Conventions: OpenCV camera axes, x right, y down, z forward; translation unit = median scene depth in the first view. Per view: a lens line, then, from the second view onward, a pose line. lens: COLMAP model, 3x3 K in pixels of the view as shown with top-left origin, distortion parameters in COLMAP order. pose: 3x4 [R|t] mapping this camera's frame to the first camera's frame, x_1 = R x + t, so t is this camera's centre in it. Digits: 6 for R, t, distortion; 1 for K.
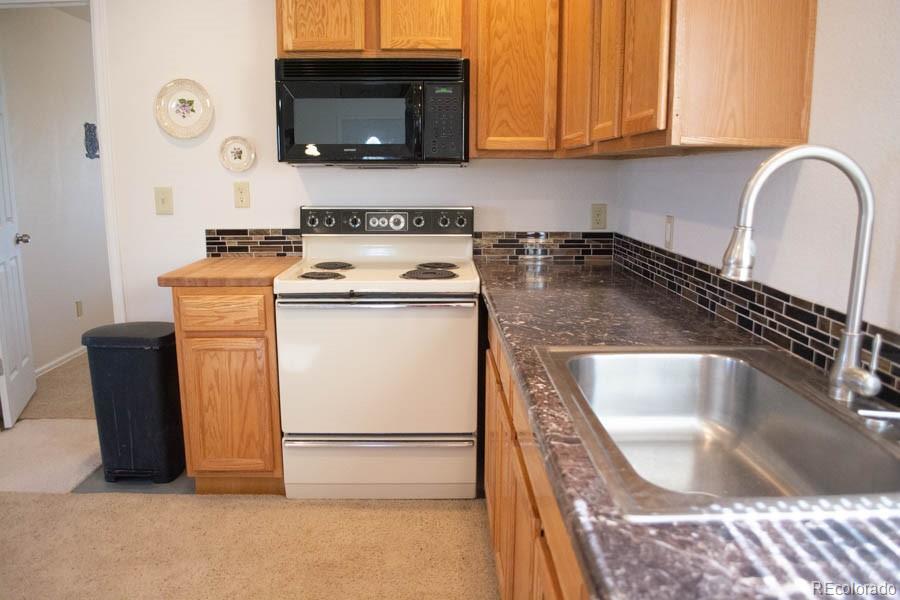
lens RADIAL K [[710.2, 0, 449.9], [0, 710.2, 304.7], [0, 0, 1]] dist [-0.082092, 0.011603]
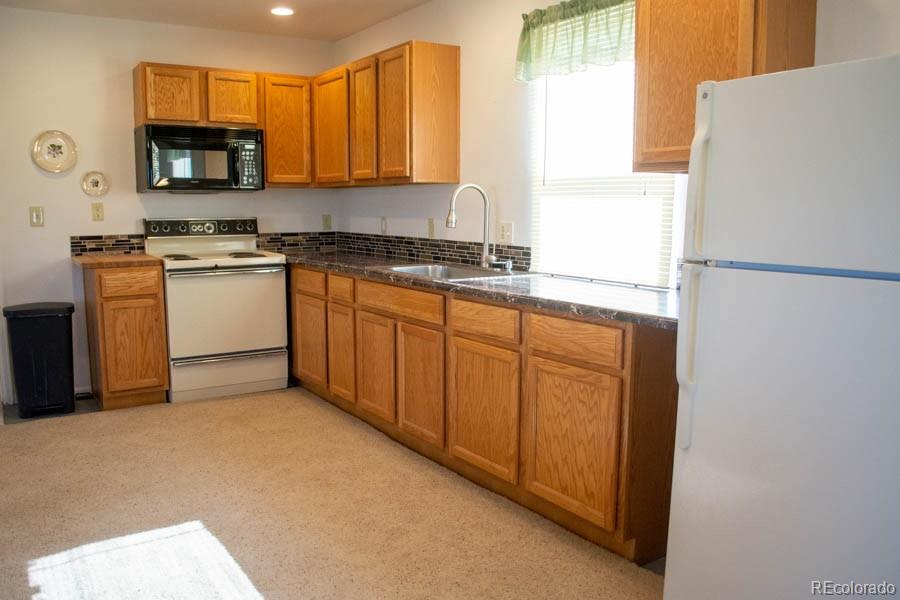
lens RADIAL K [[710.2, 0, 447.2], [0, 710.2, 297.5], [0, 0, 1]] dist [-0.082092, 0.011603]
pose [[0.845765, -0.070712, 0.528850, -0.489061], [0.097994, 0.994905, -0.023690, 0.131259], [-0.524480, 0.071860, 0.848385, -0.610010]]
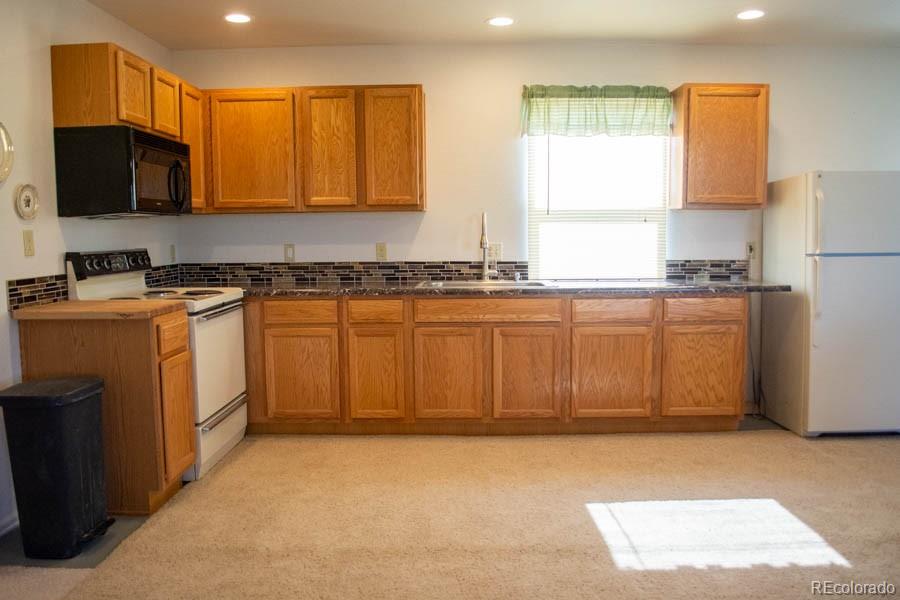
lens RADIAL K [[710.2, 0, 419.5], [0, 710.2, 298.1], [0, 0, 1]] dist [-0.082092, 0.011603]
pose [[0.082255, -0.097370, 0.991843, -1.309836], [0.191019, 0.978305, 0.080199, -0.058281], [-0.978134, 0.182864, 0.099070, 0.410832]]
